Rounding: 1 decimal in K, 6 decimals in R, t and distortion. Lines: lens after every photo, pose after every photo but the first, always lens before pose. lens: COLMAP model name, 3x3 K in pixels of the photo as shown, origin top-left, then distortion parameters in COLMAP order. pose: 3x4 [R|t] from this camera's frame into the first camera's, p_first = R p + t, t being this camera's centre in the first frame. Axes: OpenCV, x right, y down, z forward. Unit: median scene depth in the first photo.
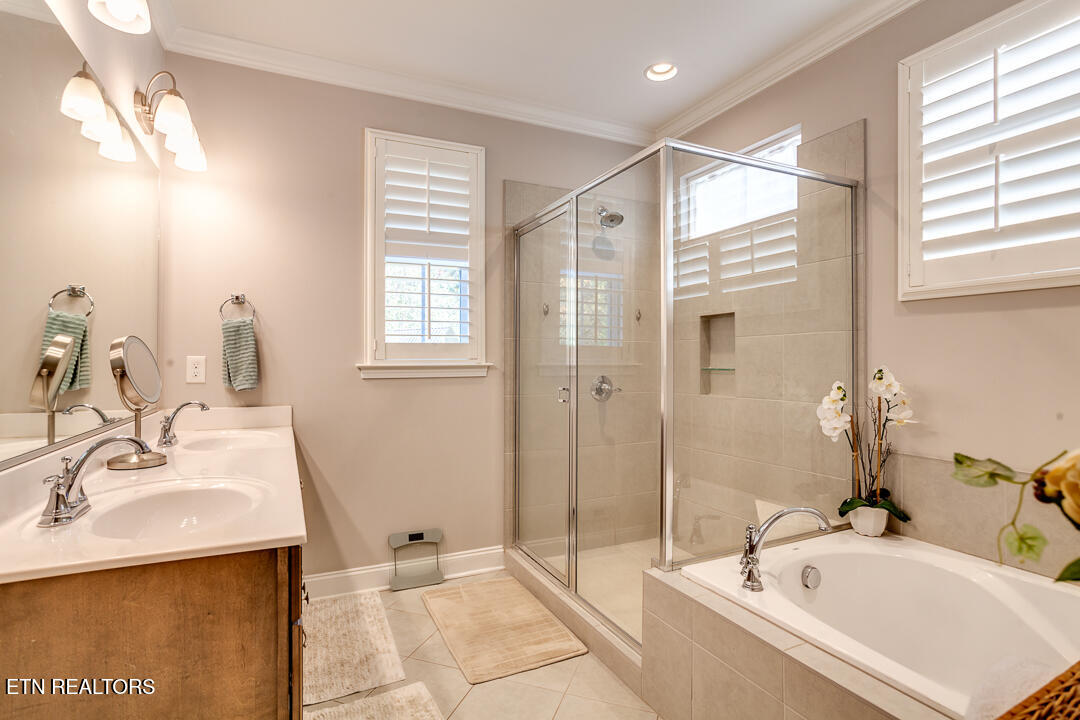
lens RADIAL K [[542.0, 0, 540.0], [0, 542.0, 360.0], [0, 0, 1]] dist [-0.000240, -0.000099]
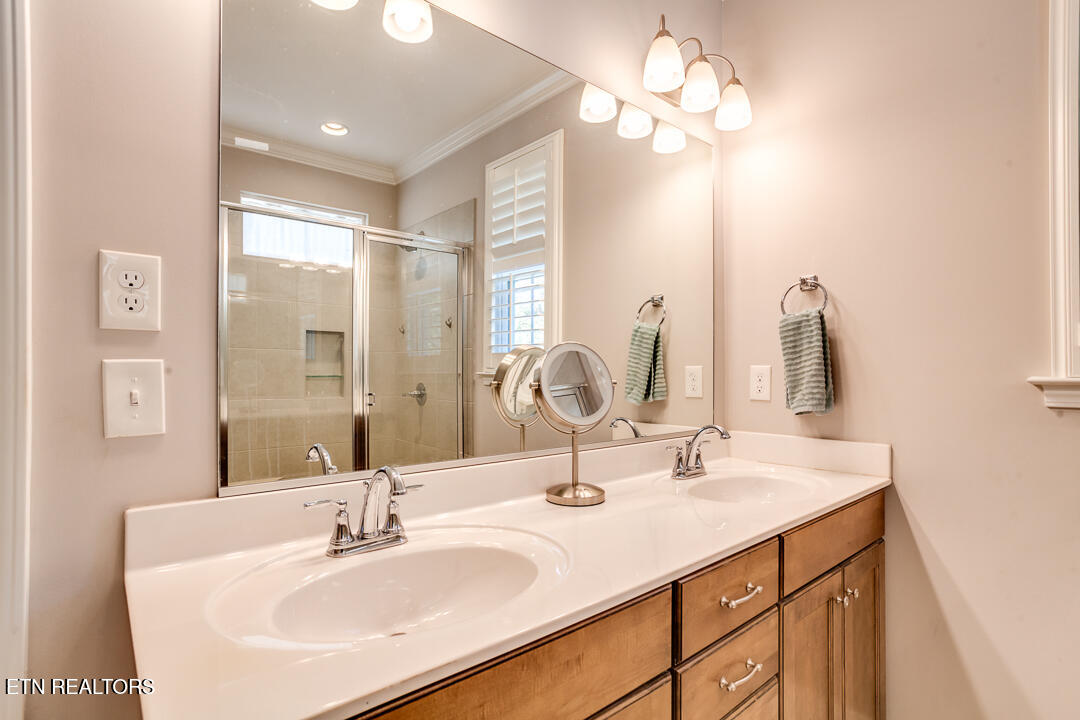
lens RADIAL K [[549.1, 0, 540.0], [0, 549.1, 360.0], [0, 0, 1]] dist [0.001778, 0.000282]
pose [[0.286069, -0.027626, -0.957811, 0.025776], [0.000905, 0.999592, -0.028561, 0.006784], [0.958209, 0.007304, 0.285977, 0.477708]]
